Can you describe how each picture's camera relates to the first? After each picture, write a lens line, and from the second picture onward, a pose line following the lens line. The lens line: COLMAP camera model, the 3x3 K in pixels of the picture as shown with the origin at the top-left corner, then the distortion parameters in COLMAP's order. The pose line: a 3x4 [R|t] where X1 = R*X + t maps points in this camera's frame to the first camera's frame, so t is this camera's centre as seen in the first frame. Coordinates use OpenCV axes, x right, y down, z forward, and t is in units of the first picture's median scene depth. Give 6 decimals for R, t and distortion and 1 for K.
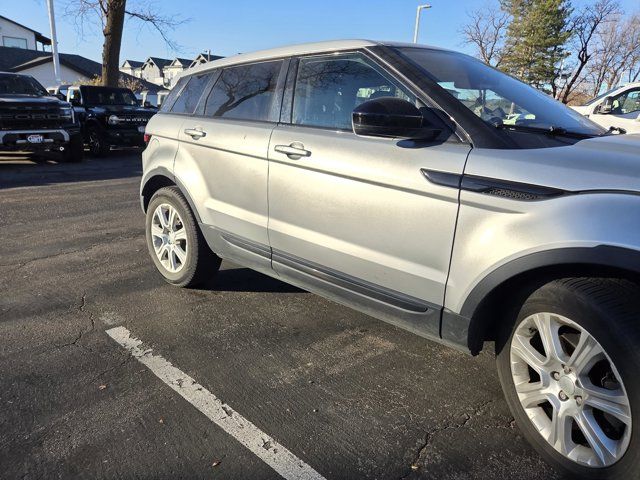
lens RADIAL K [[476.3, 0, 320.6], [0, 476.3, 224.5], [0, 0, 1]] dist [0.024819, -0.010051]
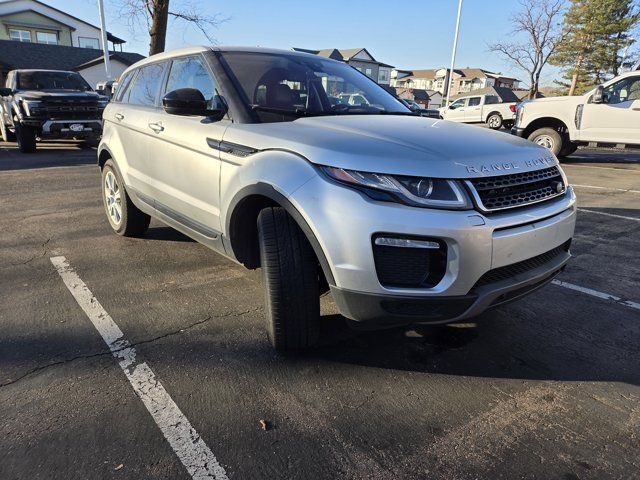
lens RADIAL K [[466.8, 0, 320.0], [0, 466.8, 240.0], [0, 0, 1]] dist [0.066274, -0.070903]
pose [[0.990398, 0.032526, -0.134364, 0.407996], [-0.026250, 0.998492, 0.048221, 0.063402], [0.135729, -0.044231, 0.989758, -0.210153]]
